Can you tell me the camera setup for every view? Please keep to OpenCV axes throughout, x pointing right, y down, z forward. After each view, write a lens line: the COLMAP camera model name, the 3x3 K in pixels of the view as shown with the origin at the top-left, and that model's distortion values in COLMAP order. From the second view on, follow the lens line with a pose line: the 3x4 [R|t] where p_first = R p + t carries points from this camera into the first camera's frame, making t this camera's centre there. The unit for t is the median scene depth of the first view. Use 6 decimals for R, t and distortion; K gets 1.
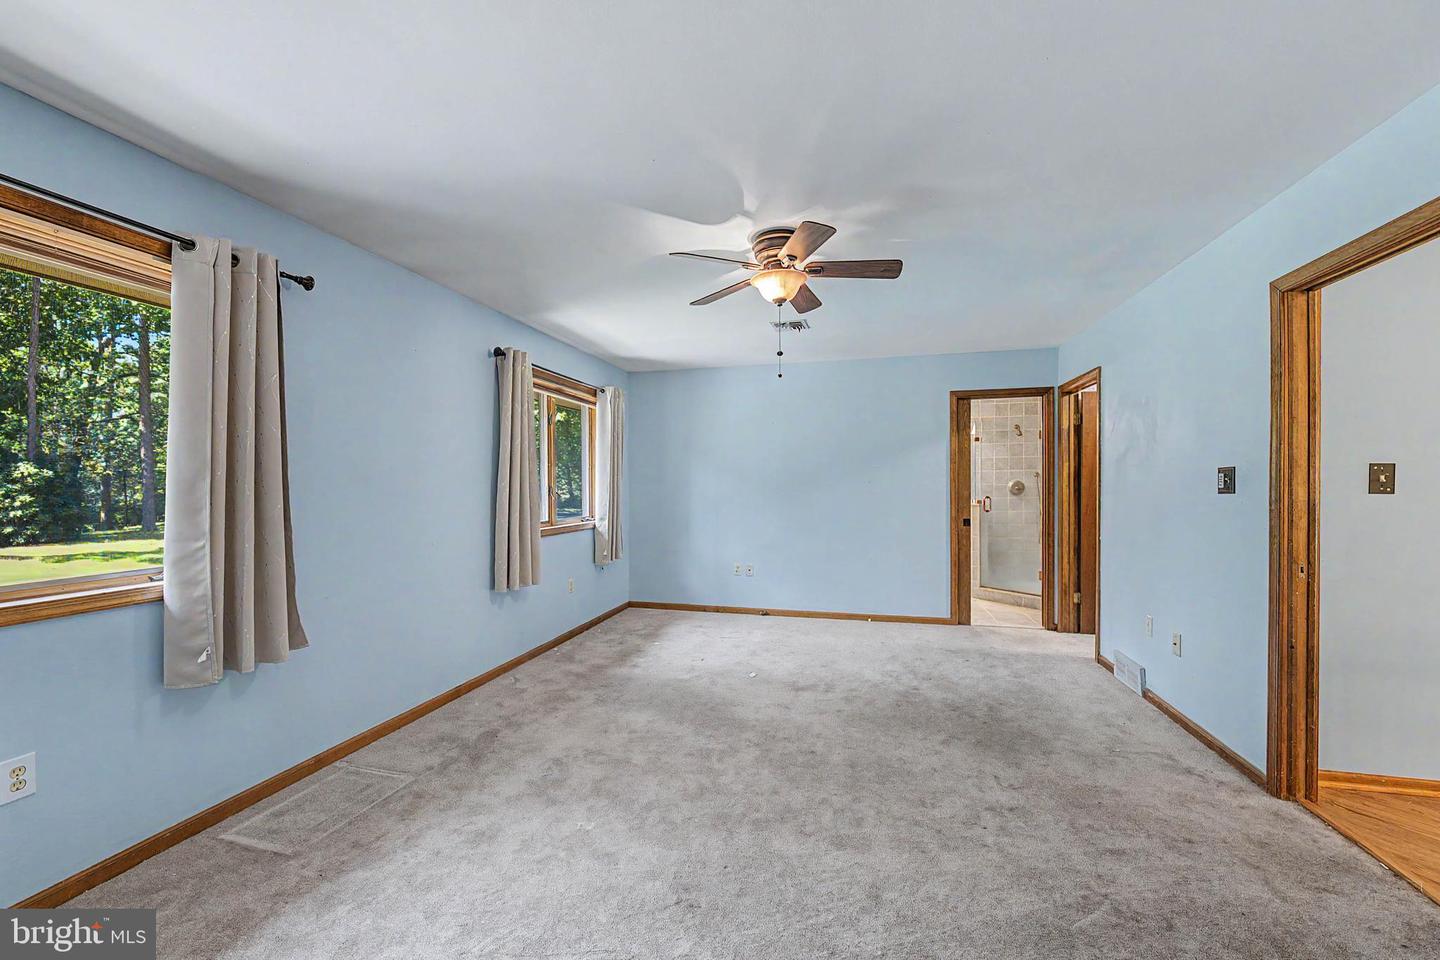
lens RADIAL K [[570.3, 0, 718.2], [0, 570.3, 483.6], [0, 0, 1]] dist [0.000613, -0.000436]
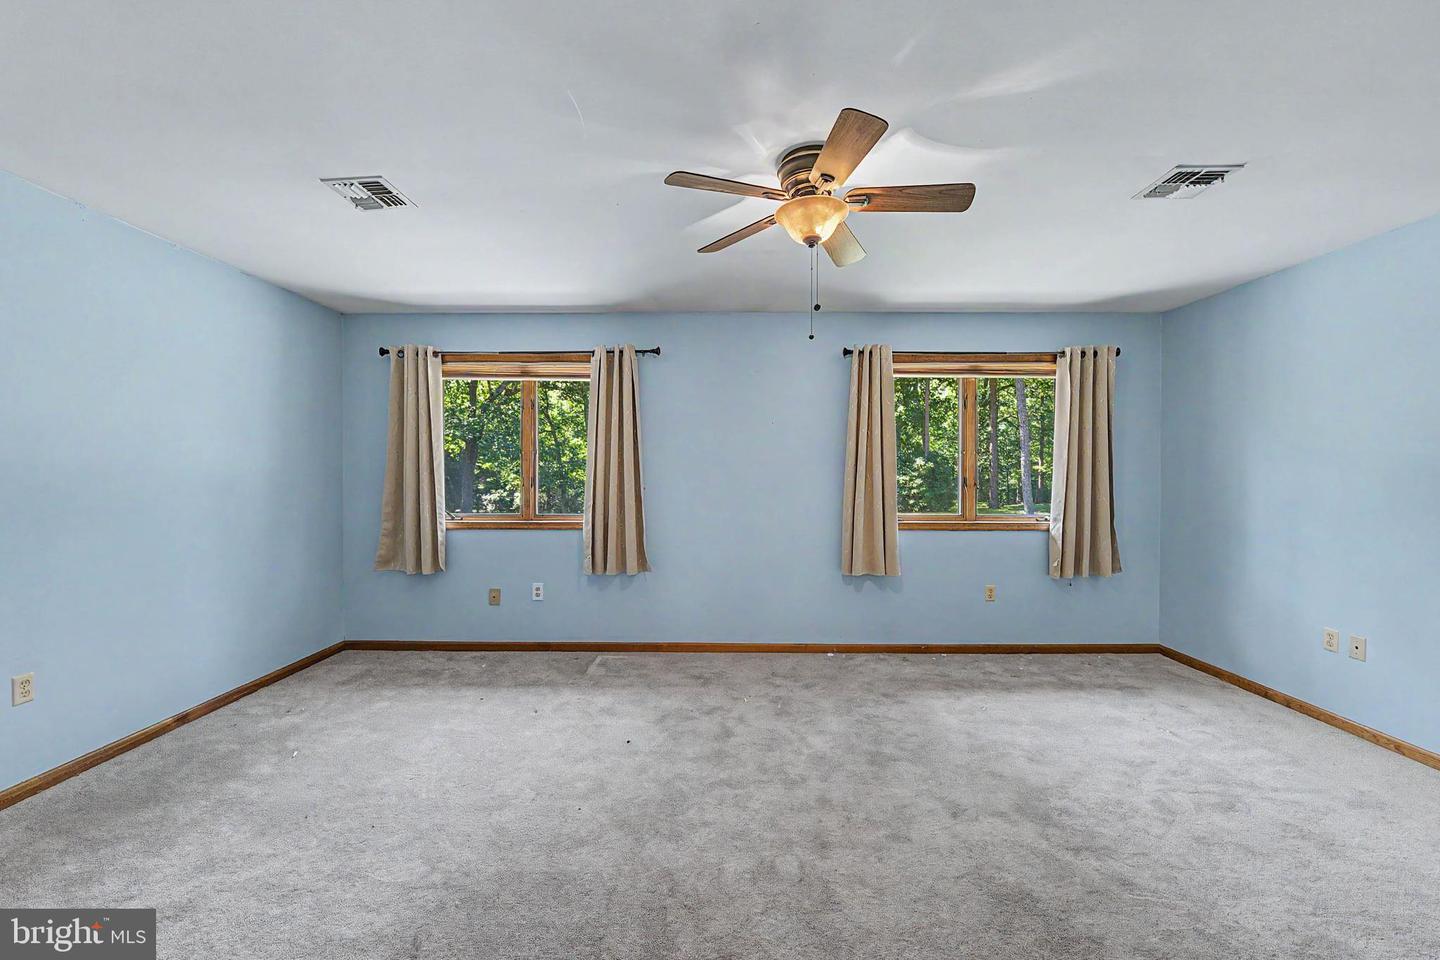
lens RADIAL K [[570.3, 0, 720.4], [0, 570.3, 476.0], [0, 0, 1]] dist [0.000613, -0.000436]
pose [[0.255882, 0.009038, -0.966666, 0.432321], [-0.002151, 0.999959, 0.008780, -0.003477], [0.966706, -0.000167, 0.255891, 0.357381]]
